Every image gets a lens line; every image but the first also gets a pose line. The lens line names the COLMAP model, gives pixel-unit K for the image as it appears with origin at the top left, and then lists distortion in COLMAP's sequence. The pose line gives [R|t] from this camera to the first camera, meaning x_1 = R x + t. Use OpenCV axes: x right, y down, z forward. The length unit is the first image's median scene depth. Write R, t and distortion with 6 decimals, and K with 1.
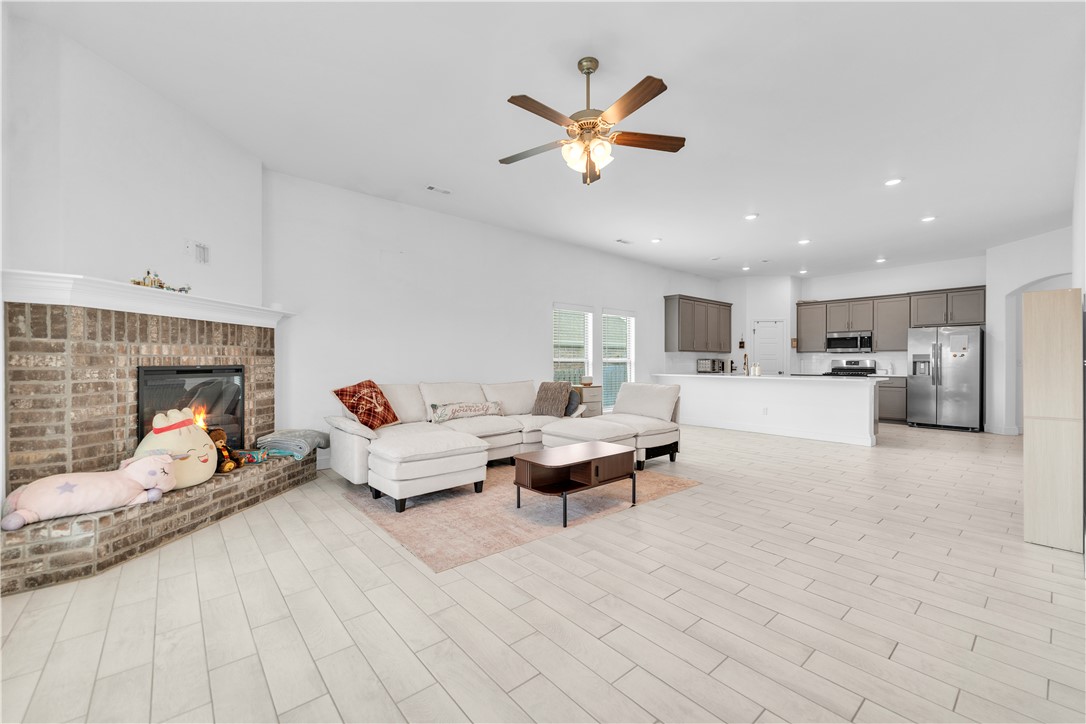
lens RADIAL K [[437.0, 0, 540.9], [0, 437.0, 366.1], [0, 0, 1]] dist [0.002691, 0.000240]
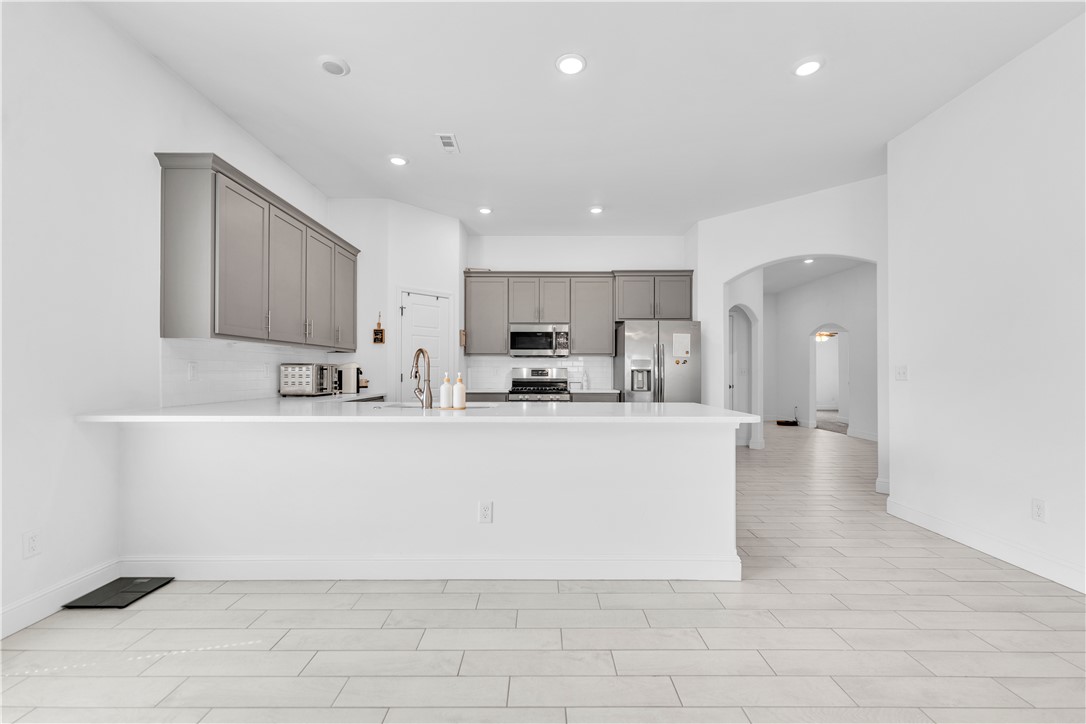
lens RADIAL K [[445.4, 0, 540.6], [0, 445.4, 367.3], [0, 0, 1]] dist [0.000372, 0.000018]
pose [[0.648525, 0.008154, 0.761150, 0.274356], [0.006042, 0.999856, -0.015859, -0.006228], [-0.761169, 0.014883, 0.648382, 0.749187]]
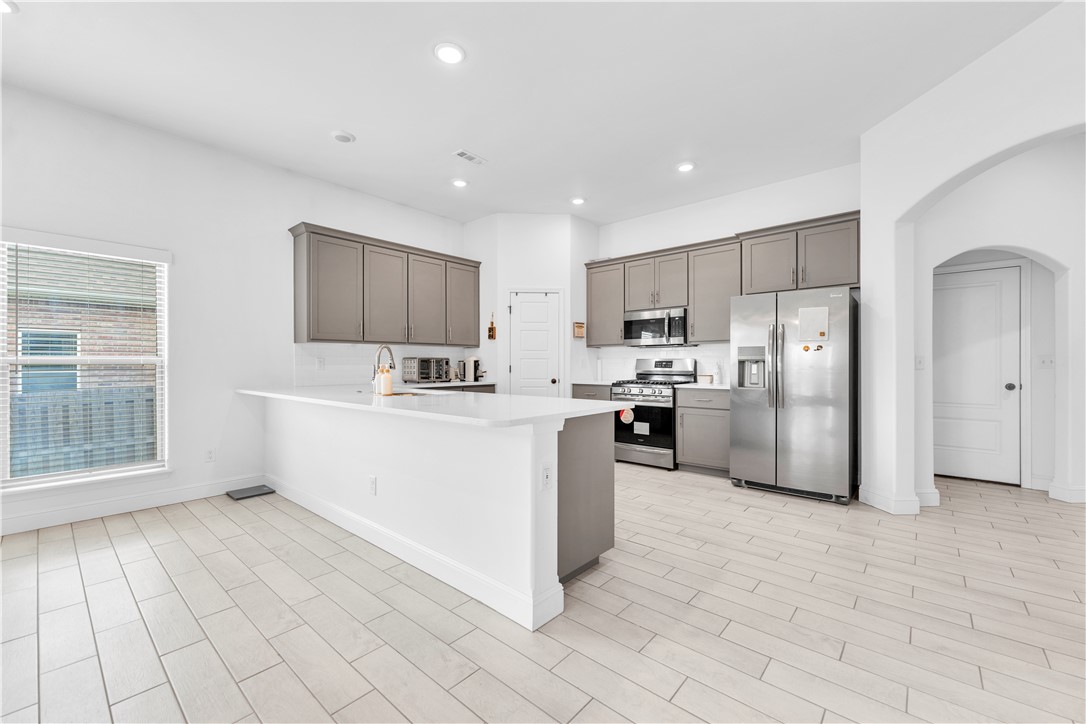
lens RADIAL K [[438.5, 0, 543.0], [0, 438.5, 362.0], [0, 0, 1]] dist [0.002352, 0.000073]
pose [[0.989099, -0.002901, 0.147220, 0.614735], [0.004880, 0.999903, -0.013082, -0.003898], [-0.147168, 0.013658, 0.989017, 0.589321]]
